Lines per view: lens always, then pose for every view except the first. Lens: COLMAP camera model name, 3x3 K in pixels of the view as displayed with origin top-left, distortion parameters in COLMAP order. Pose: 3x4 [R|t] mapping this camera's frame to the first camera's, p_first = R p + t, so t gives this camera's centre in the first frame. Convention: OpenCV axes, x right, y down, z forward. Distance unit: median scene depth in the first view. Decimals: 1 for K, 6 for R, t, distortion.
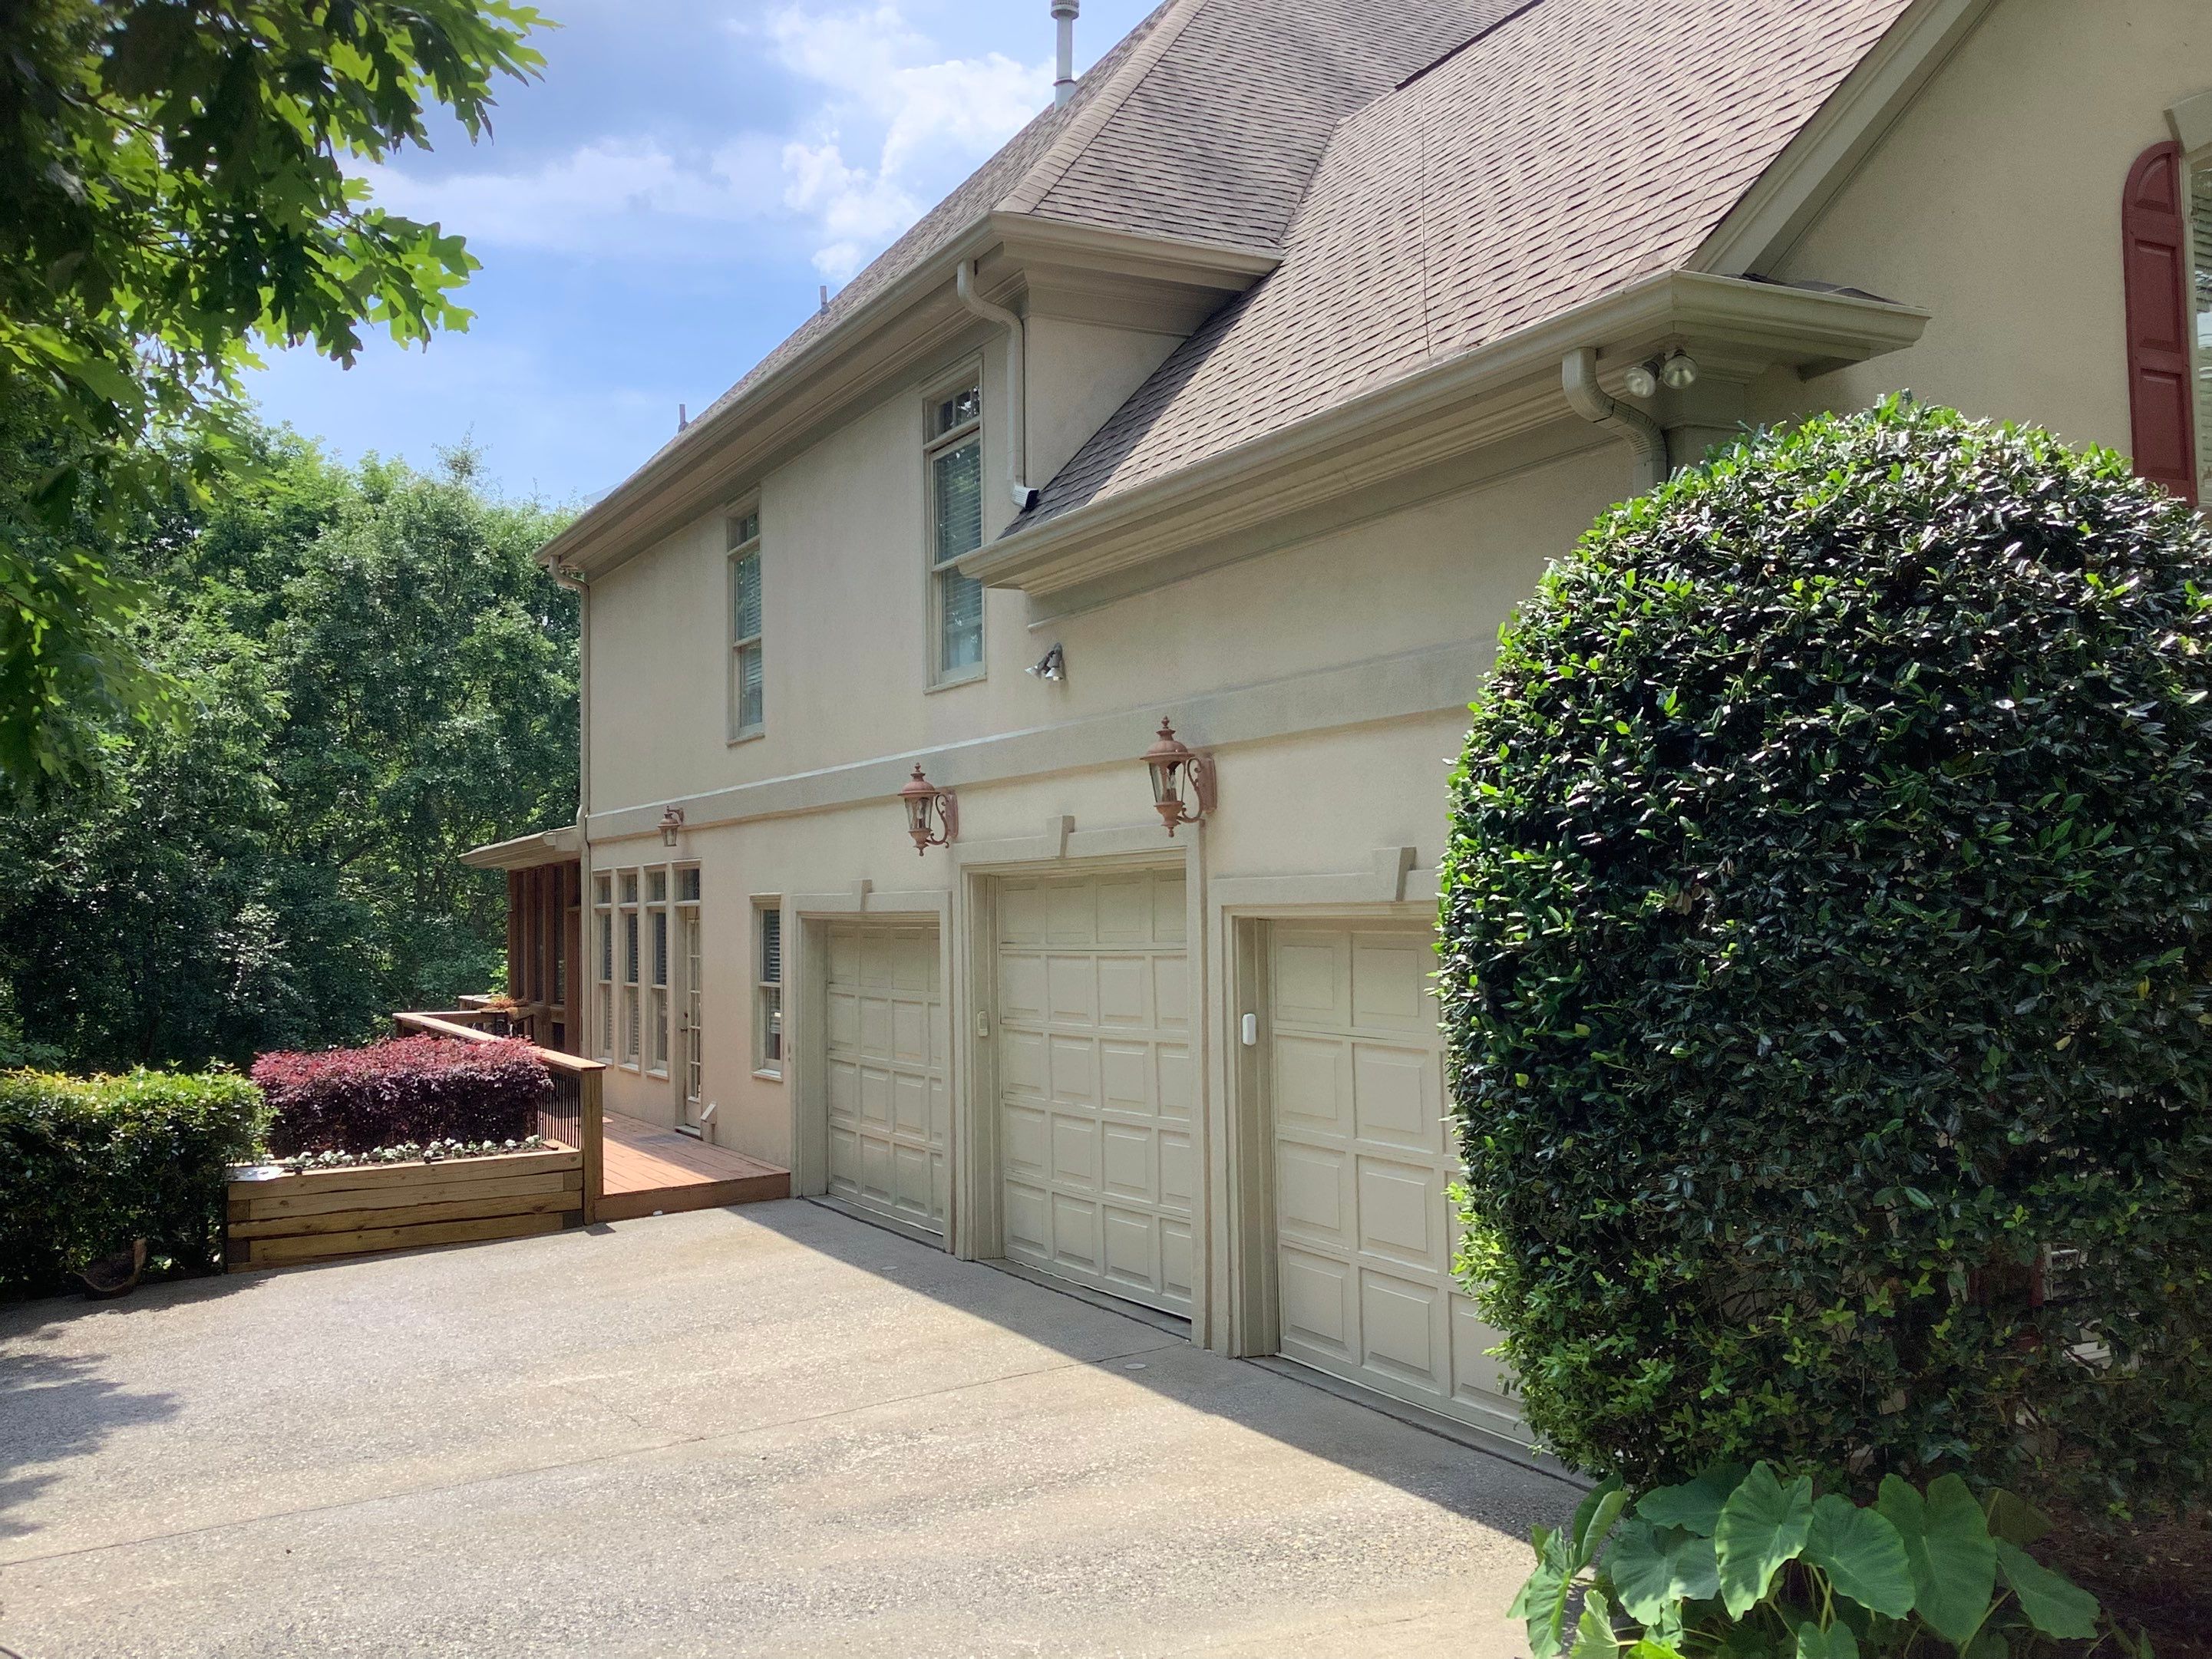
lens RADIAL K [[1989.5, 0, 1106.0], [0, 1989.5, 829.5], [0, 0, 1]] dist [0.094132, -0.202009]
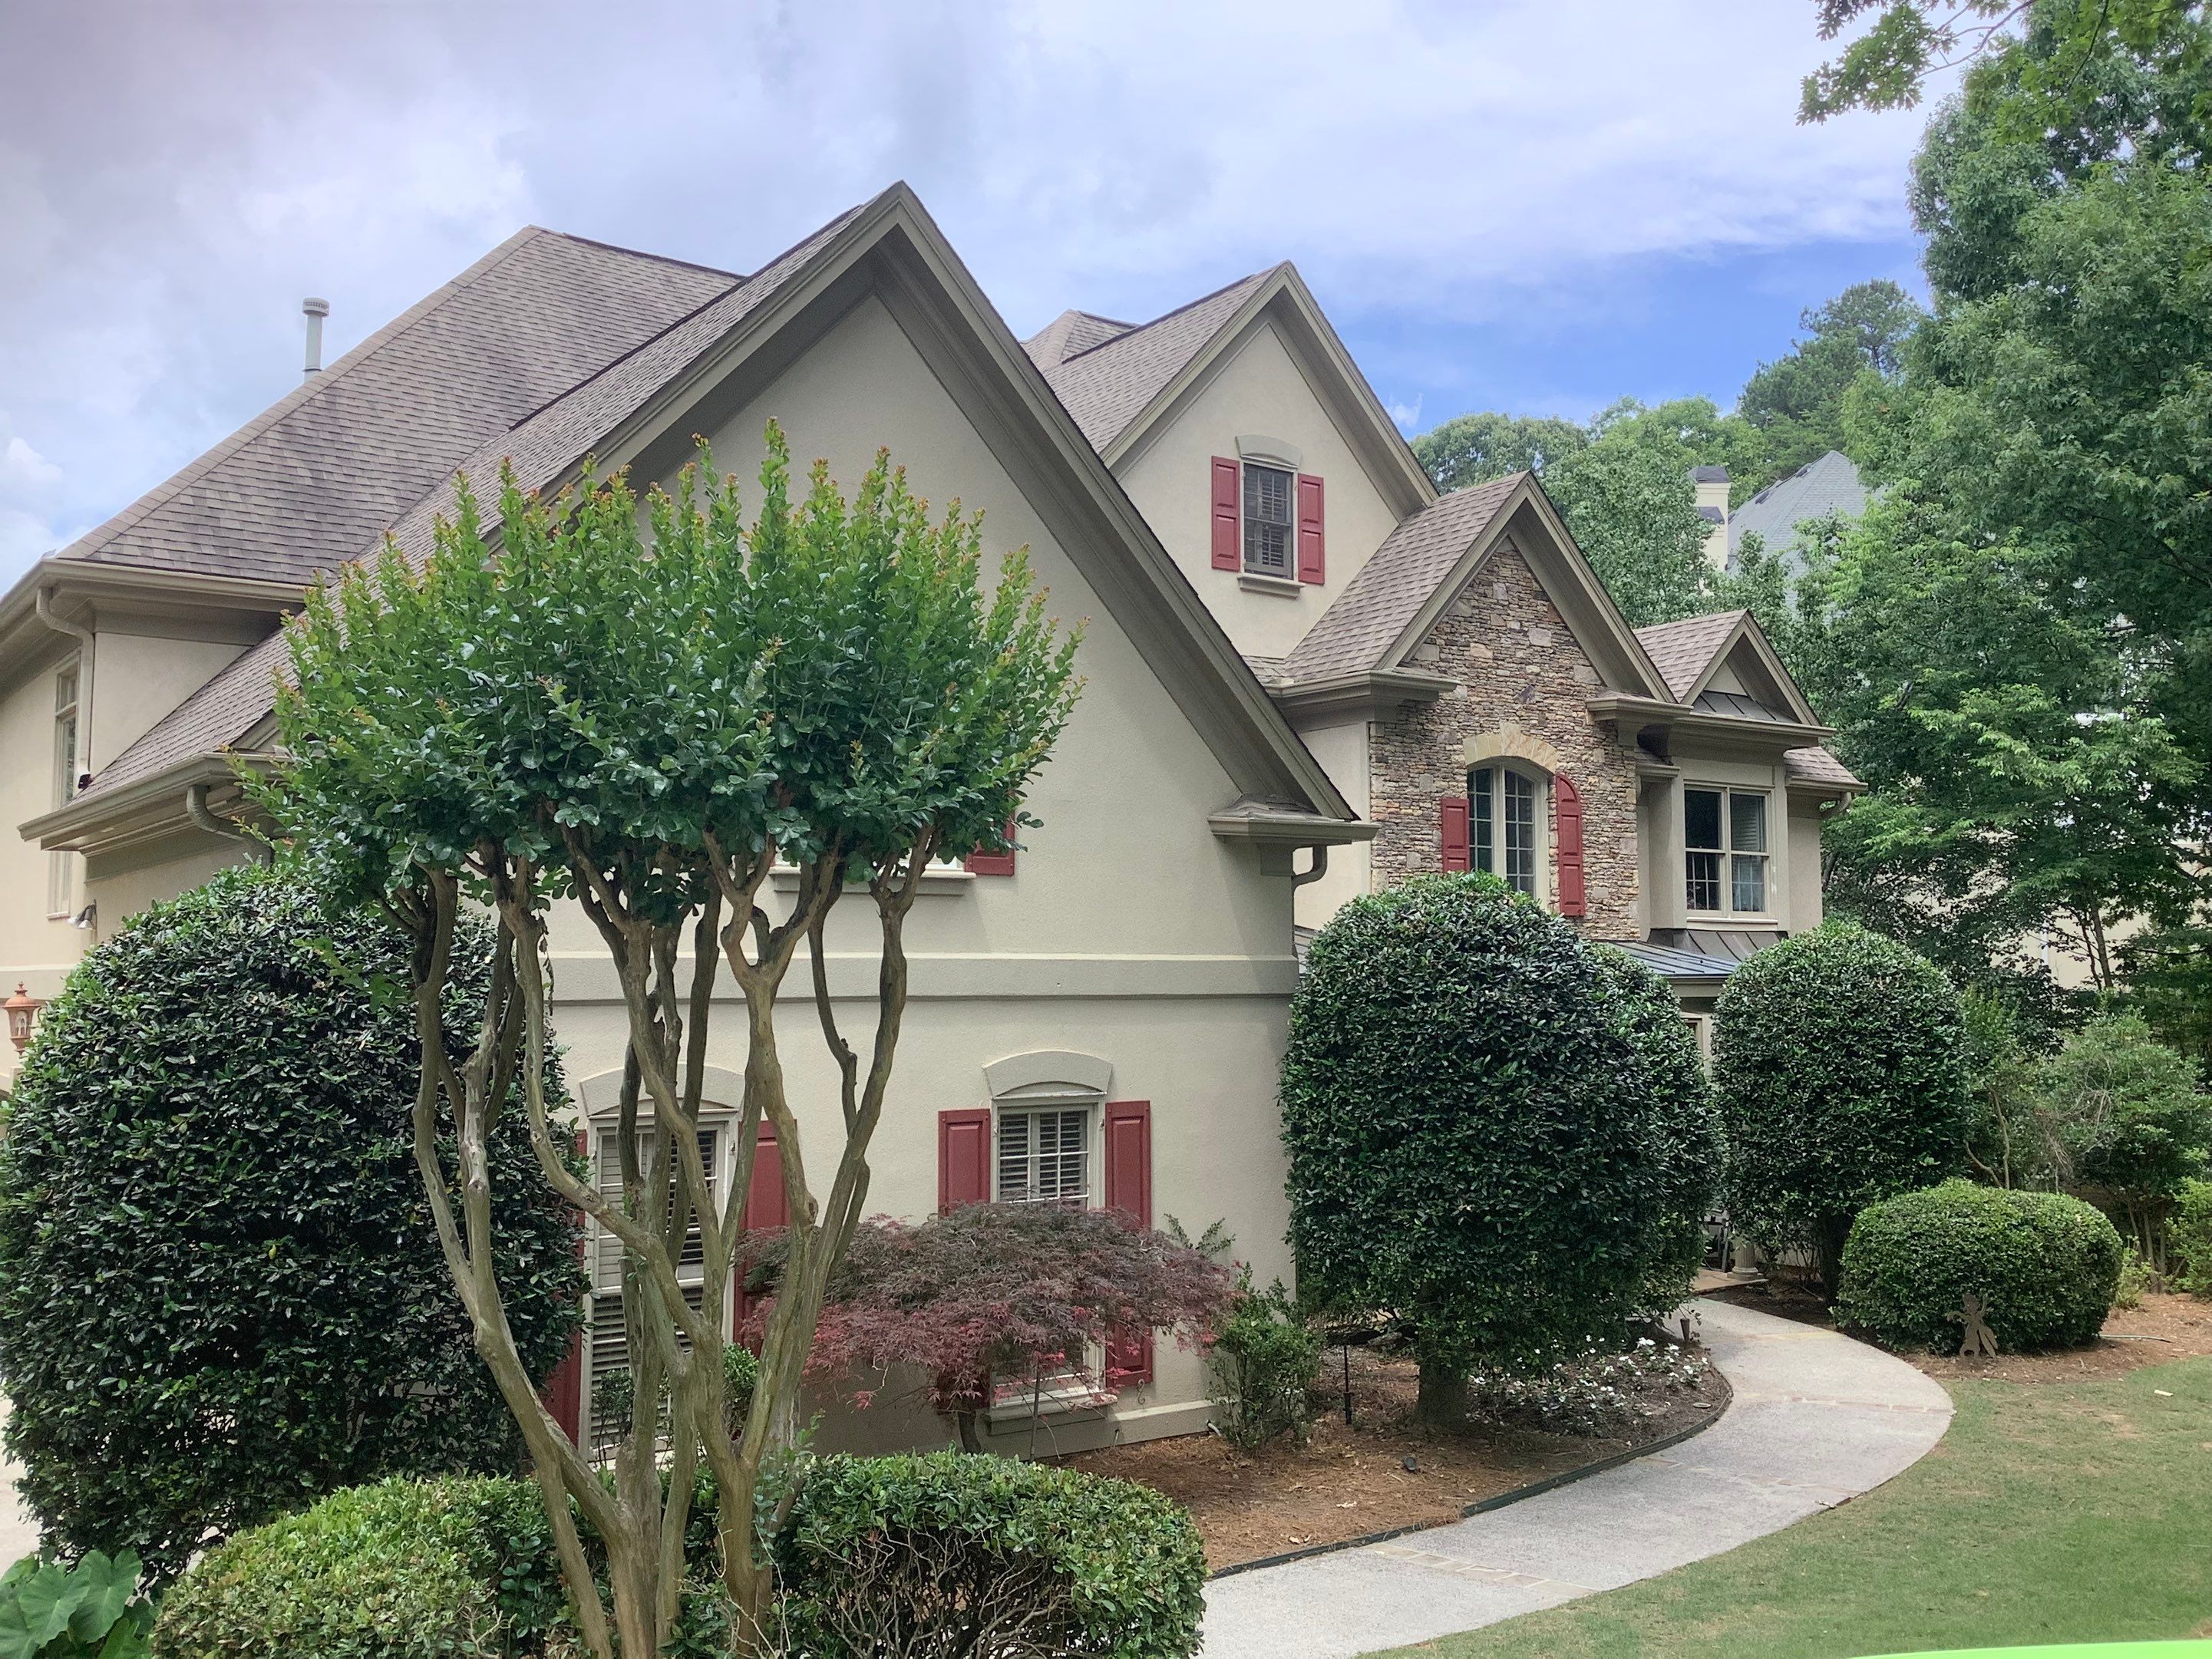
lens RADIAL K [[1989.5, 0, 1106.0], [0, 1989.5, 829.5], [0, 0, 1]] dist [0.094132, -0.202009]
pose [[0.988978, 0.025222, 0.145897, 0.403911], [-0.019541, 0.998999, -0.040238, -0.095096], [-0.146765, 0.036943, 0.988481, -0.329665]]
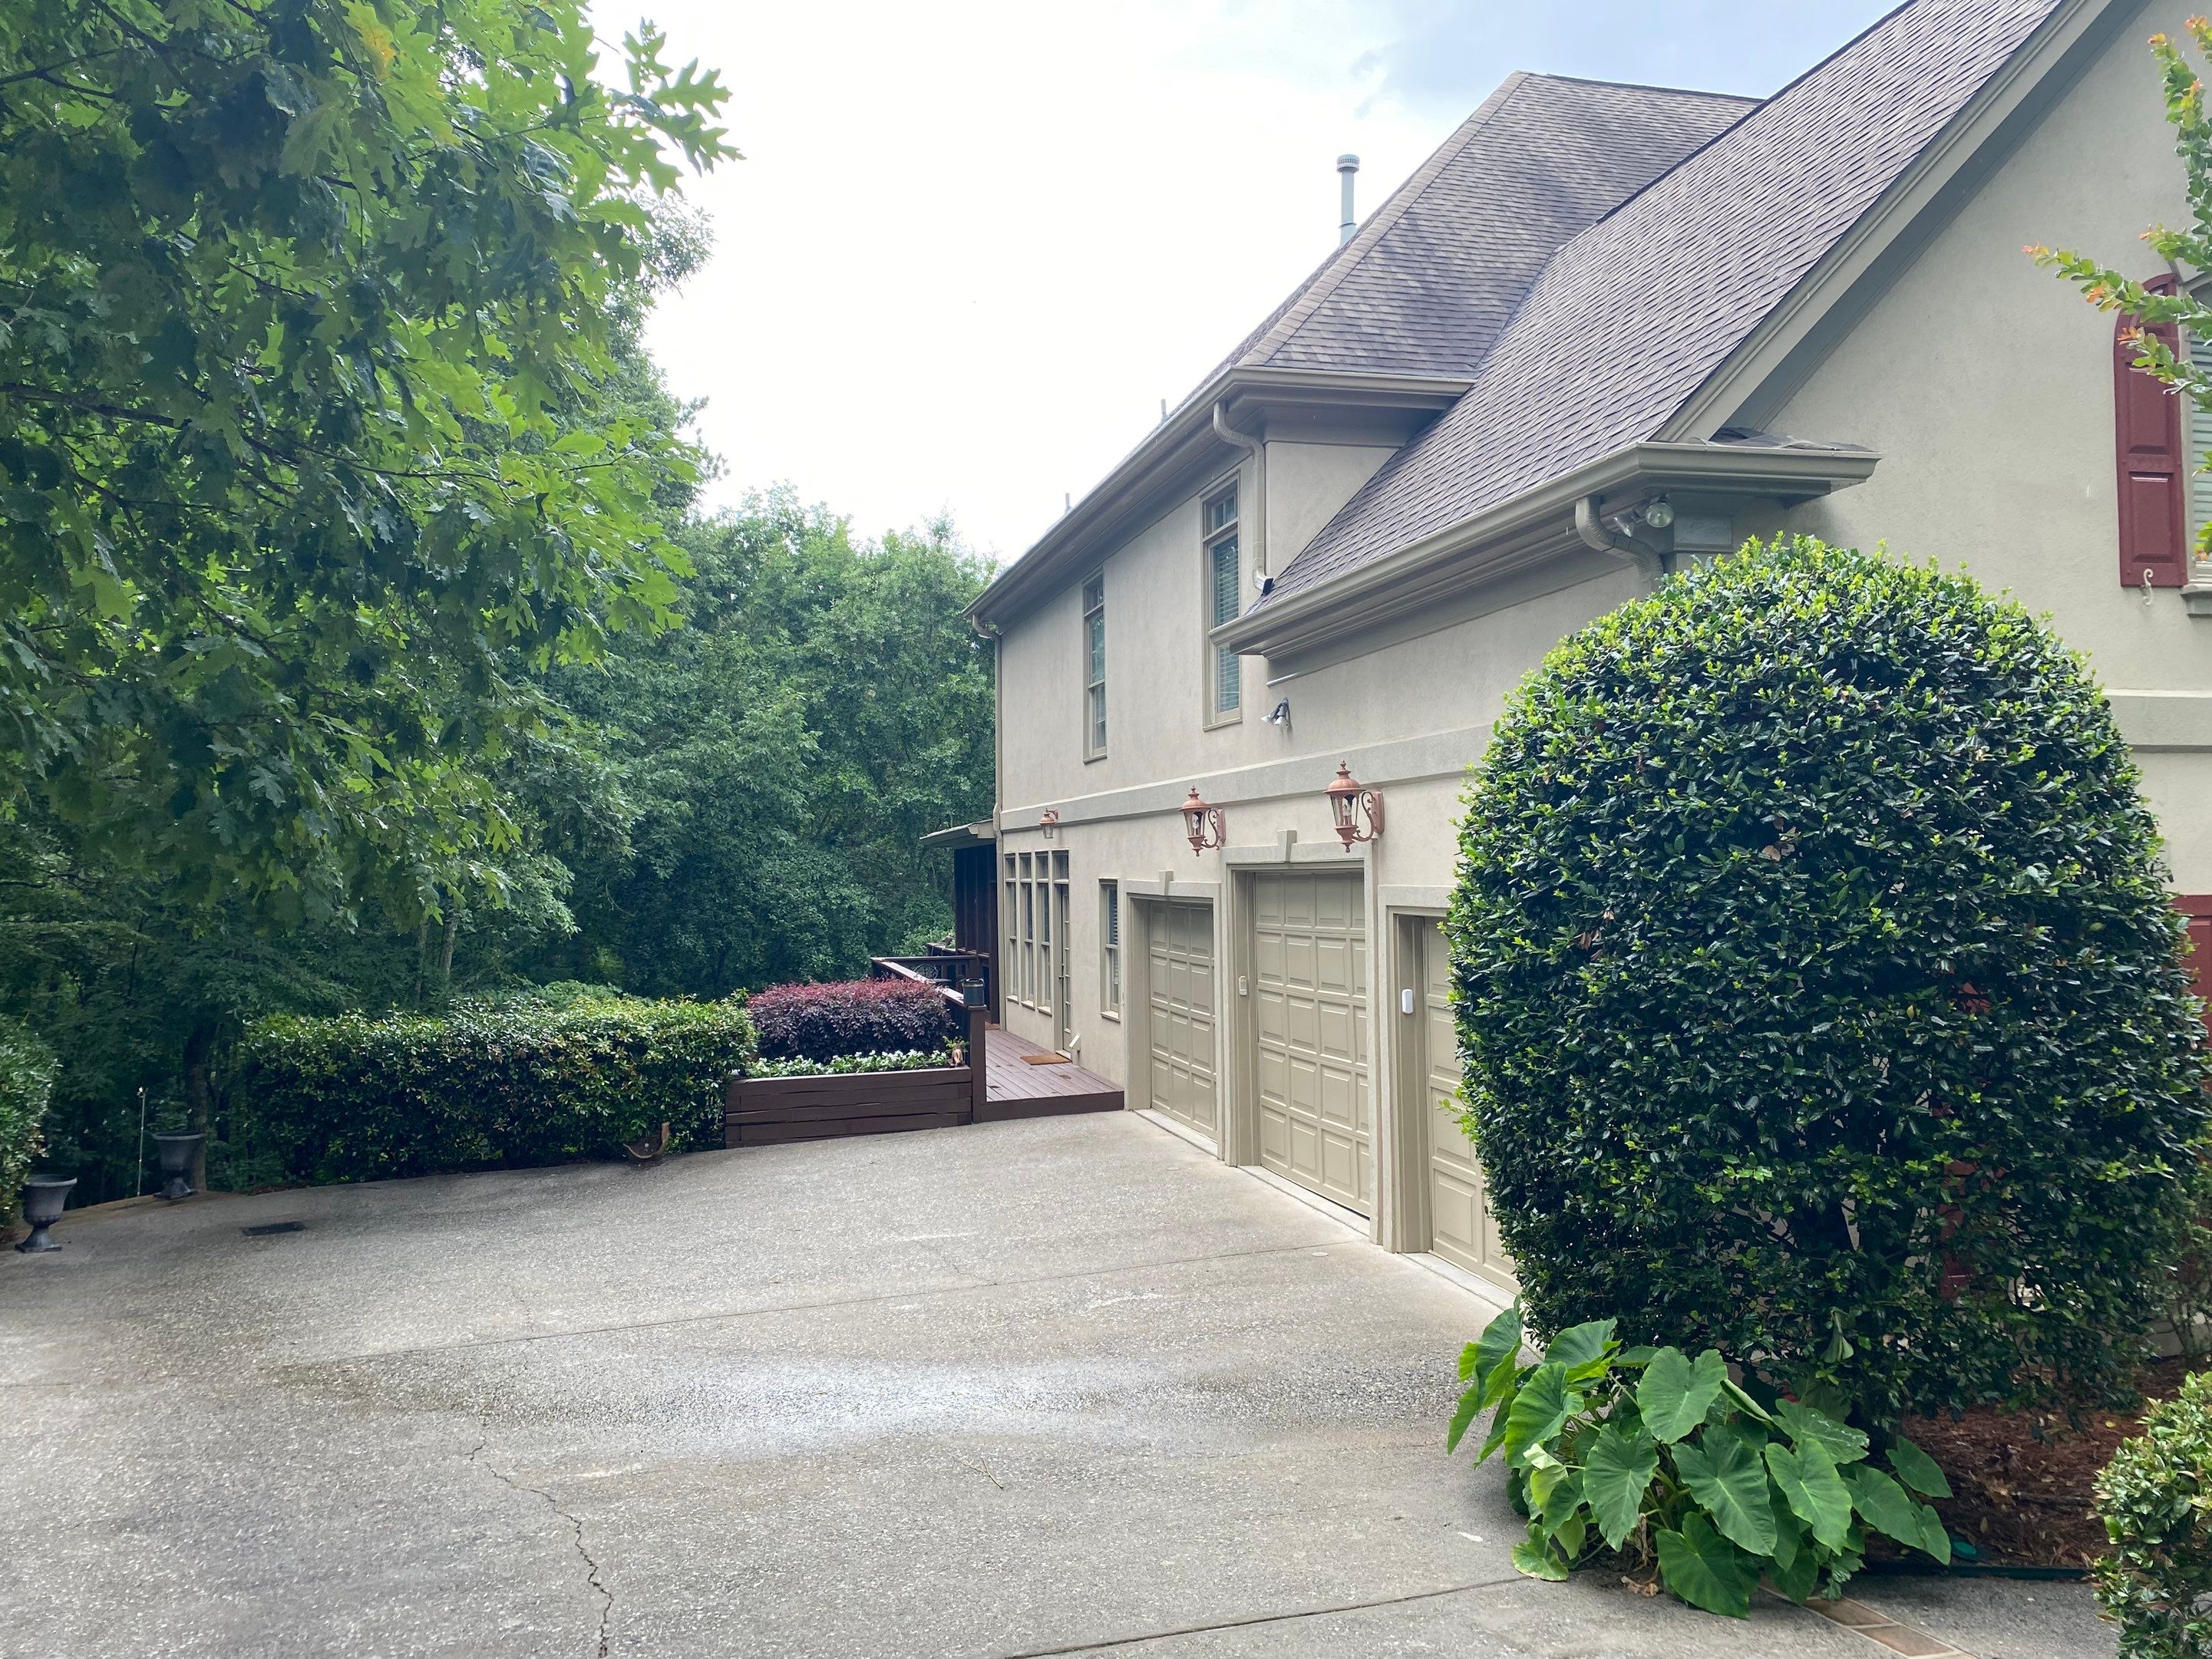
lens RADIAL K [[1652.2, 0, 1094.9], [0, 1652.2, 857.0], [0, 0, 1]] dist [0.063170, -0.105156]
pose [[0.971528, 0.003904, -0.236893, 0.107770], [0.004553, 0.999372, 0.035144, -0.027142], [0.236881, -0.035222, 0.970900, -0.075391]]
